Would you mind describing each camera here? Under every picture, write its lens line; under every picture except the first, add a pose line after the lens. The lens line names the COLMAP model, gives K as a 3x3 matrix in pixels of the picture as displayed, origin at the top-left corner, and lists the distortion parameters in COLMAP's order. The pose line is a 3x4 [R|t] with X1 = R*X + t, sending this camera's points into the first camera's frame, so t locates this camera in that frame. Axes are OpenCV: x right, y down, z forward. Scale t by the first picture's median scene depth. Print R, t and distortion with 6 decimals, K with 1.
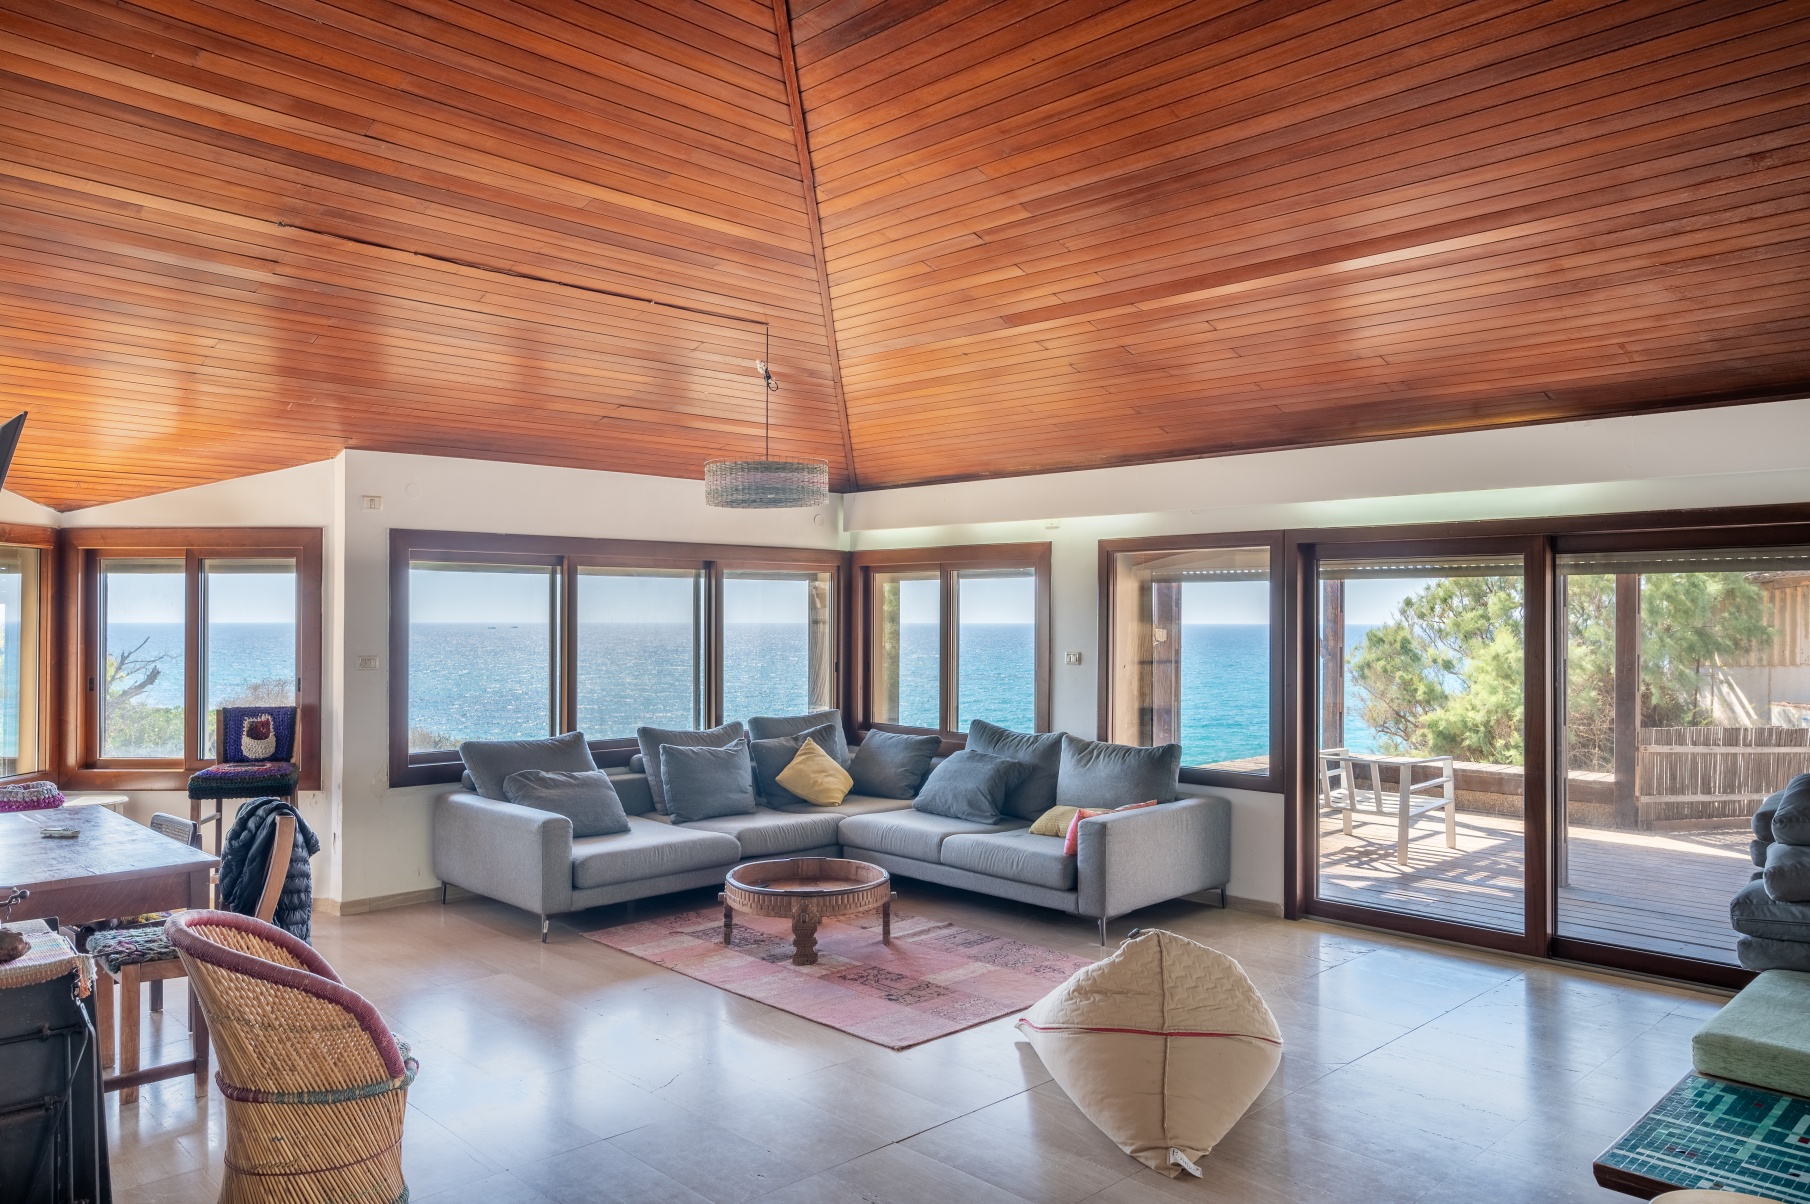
lens RADIAL K [[1243.7, 0, 910.2], [0, 1243.7, 606.6], [0, 0, 1]] dist [-0.017426, 0.001207]
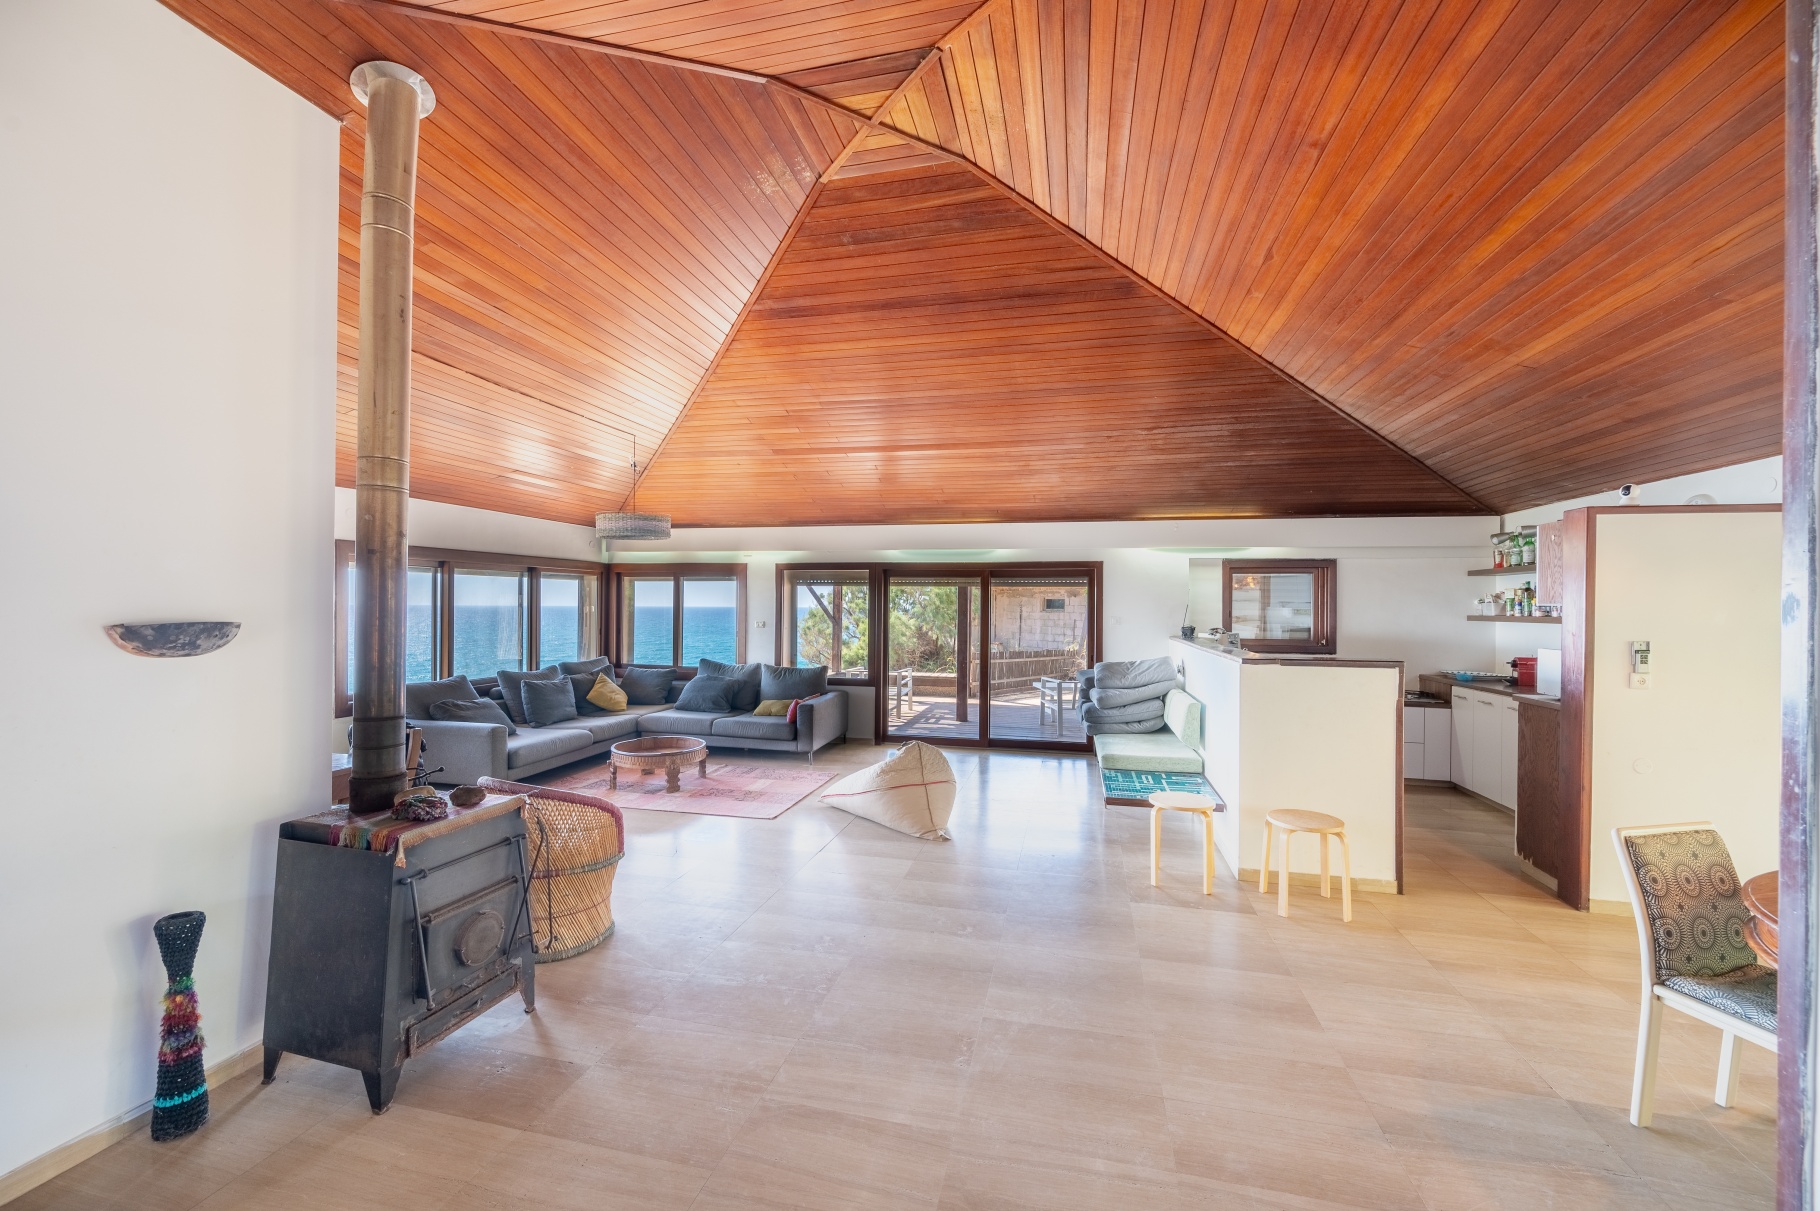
lens RADIAL K [[711.3, 0, 910.0], [0, 711.3, 605.5], [0, 0, 1]] dist [-0.000246, -0.000134]
pose [[0.845584, 0.005204, 0.533817, -0.296194], [-0.011686, 0.999893, 0.008762, -0.000240], [-0.533714, -0.013647, 0.845555, -0.058223]]
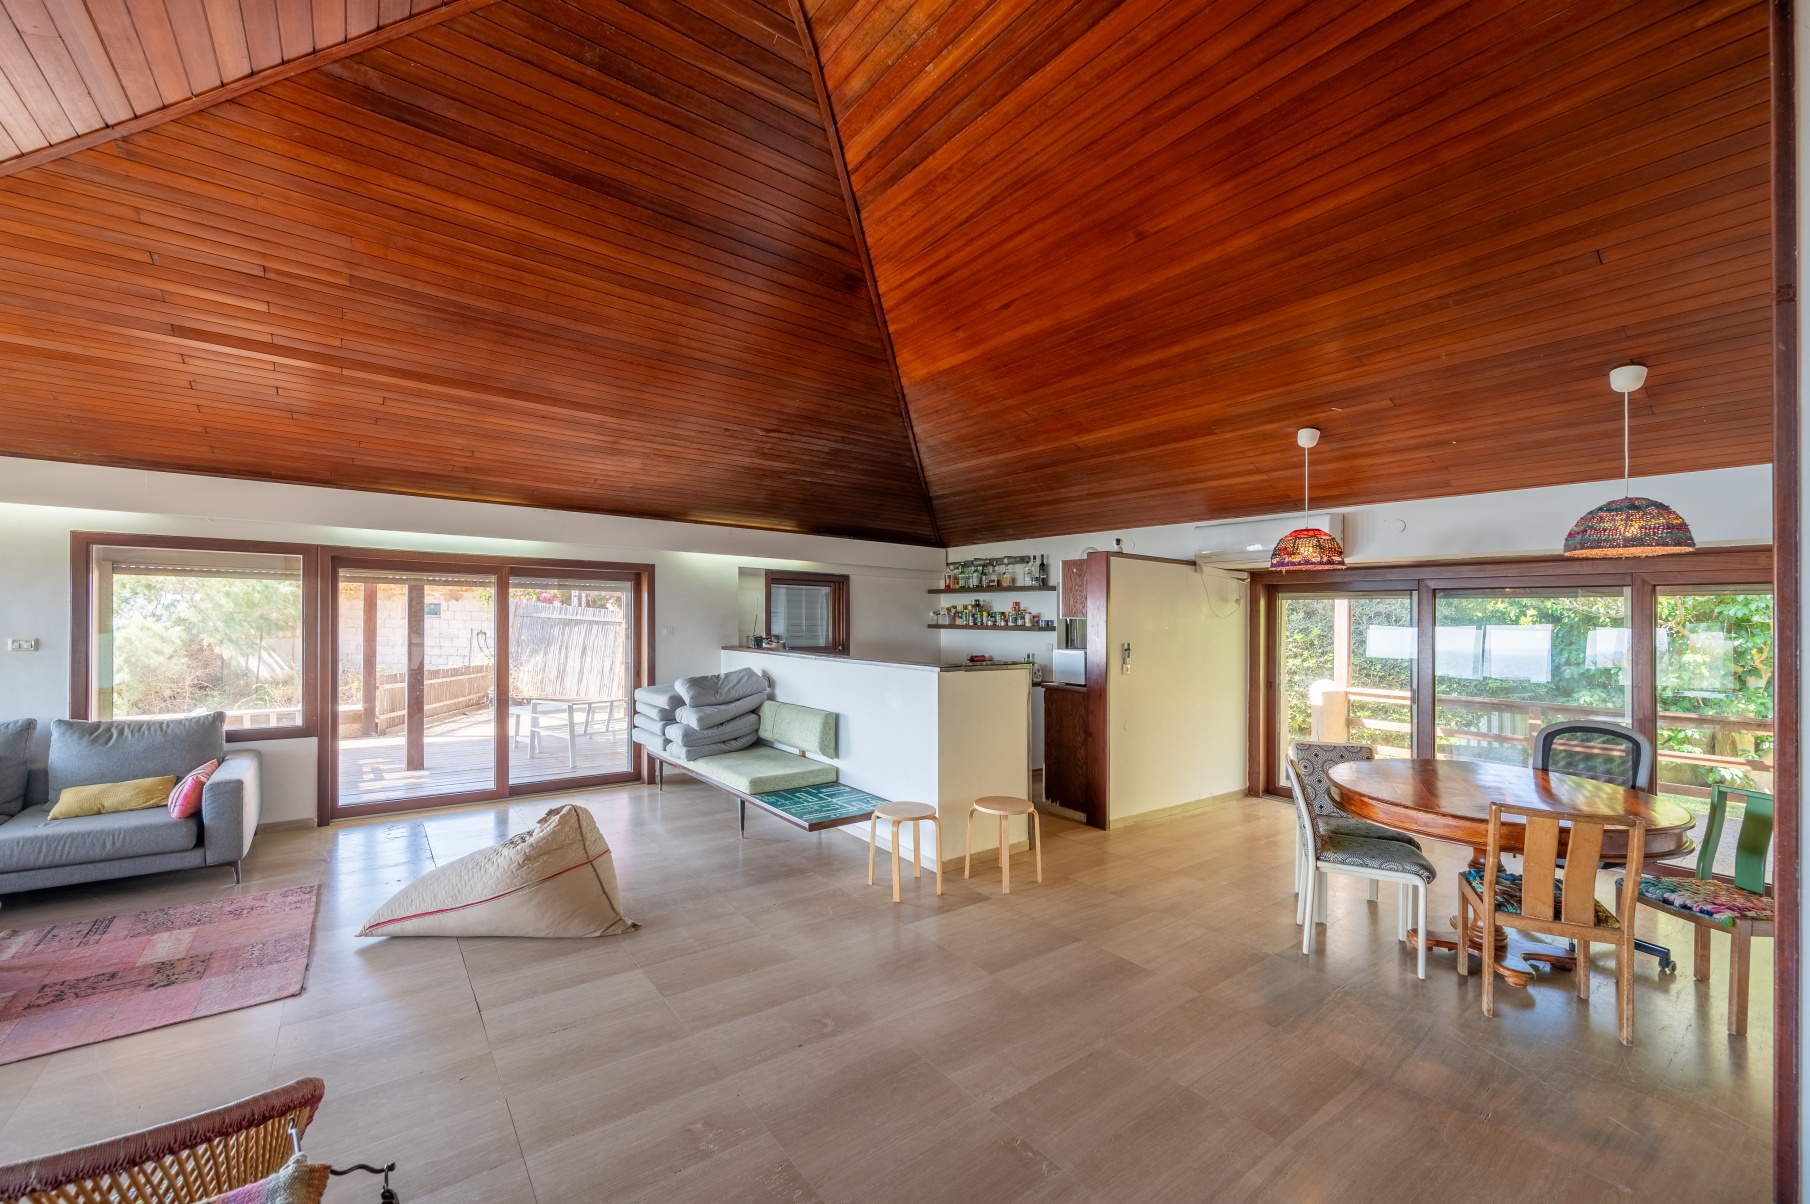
lens RADIAL K [[715.0, 0, 881.0], [0, 715.0, 616.1], [0, 0, 1]] dist [0.000670, -0.000026]
pose [[0.140921, 0.004314, 0.990011, -0.391784], [-0.024774, 0.999693, -0.000830, 0.002057], [-0.989711, -0.024409, 0.140985, 0.268736]]
